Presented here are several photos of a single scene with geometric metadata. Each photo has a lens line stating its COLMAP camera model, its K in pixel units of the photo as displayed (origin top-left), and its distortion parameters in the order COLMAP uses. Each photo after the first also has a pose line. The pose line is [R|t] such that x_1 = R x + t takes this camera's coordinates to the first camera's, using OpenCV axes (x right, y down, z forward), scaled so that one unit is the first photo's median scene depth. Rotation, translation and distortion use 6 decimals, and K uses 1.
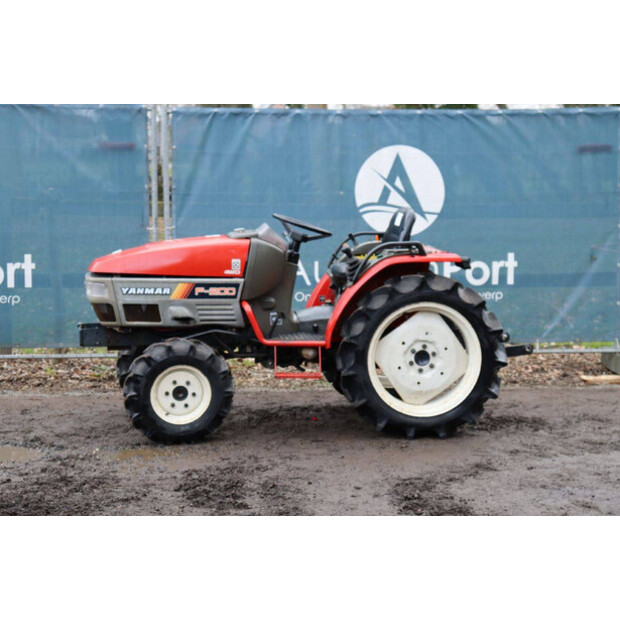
lens RADIAL K [[1453.0, 0, 308.0], [0, 1453.0, 311.1], [0, 0, 1]] dist [0.418062, 0.000000]
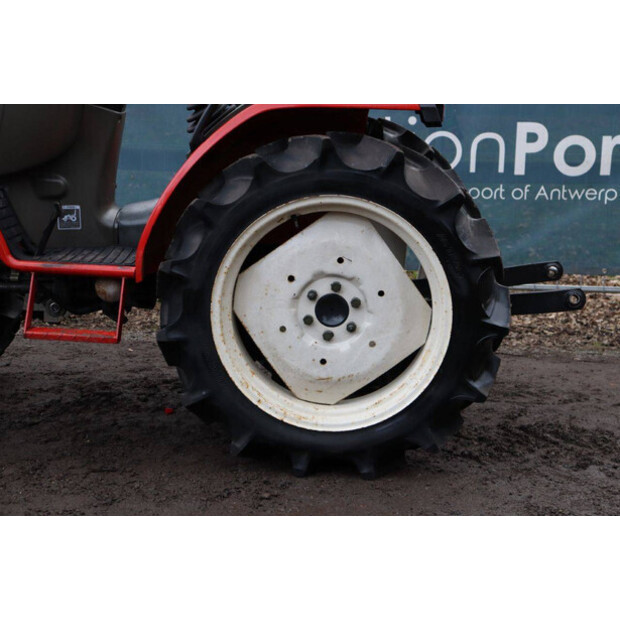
lens RADIAL K [[1351.9, 0, 310.9], [0, 1351.9, 310.7], [0, 0, 1]] dist [0.406666, 0.000000]
pose [[0.980690, 0.048317, -0.189504, 0.157086], [-0.035110, 0.996754, 0.072443, -0.000039], [0.192389, -0.064390, 0.979204, 0.561557]]
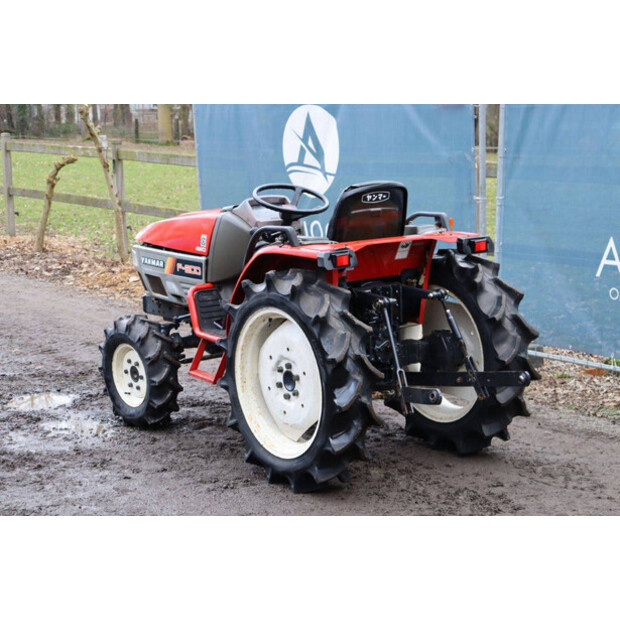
lens RADIAL K [[1262.0, 0, 303.6], [0, 1262.0, 313.6], [0, 0, 1]] dist [0.268473, 0.000000]
pose [[0.457589, 0.118392, -0.881247, 0.659175], [-0.074753, 0.992709, 0.094551, -0.065439], [0.886016, 0.022610, 0.463103, 0.704415]]
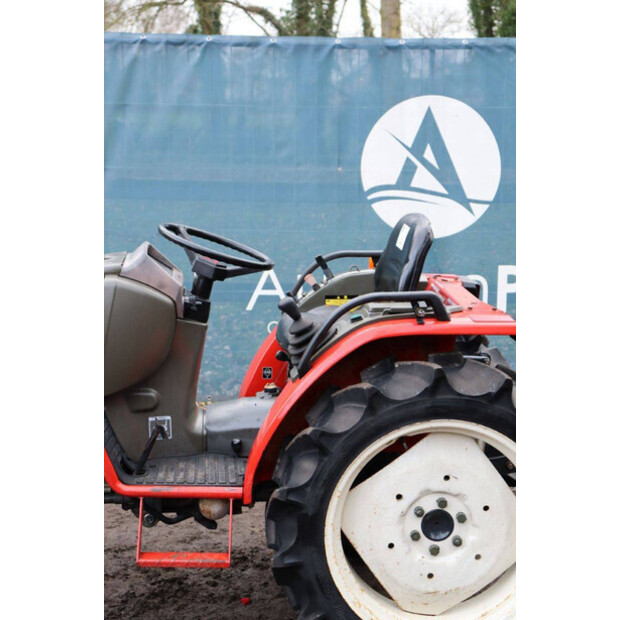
lens RADIAL K [[1206.4, 0, 304.5], [0, 1206.4, 310.9], [0, 0, 1]] dist [0.278555, 0.000000]
pose [[0.996878, 0.016078, -0.077299, 0.064306], [-0.011344, 0.998055, 0.061296, -0.065916], [0.078135, -0.060228, 0.995122, 0.589611]]
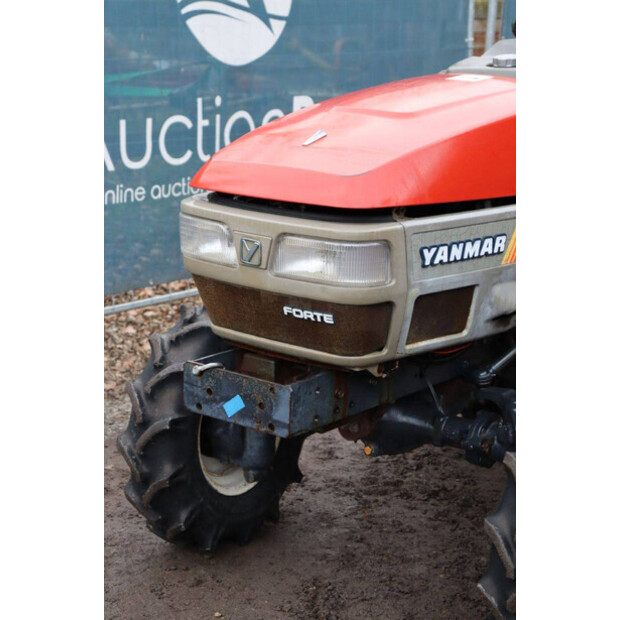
lens RADIAL K [[1453.0, 0, 310.0], [0, 1453.0, 309.3], [0, 0, 1]] dist [0.418062, 0.000000]
pose [[0.722124, -0.133377, 0.678784, -0.369242], [0.046386, 0.988364, 0.144861, -0.051143], [-0.690207, -0.073121, 0.719908, 0.775199]]
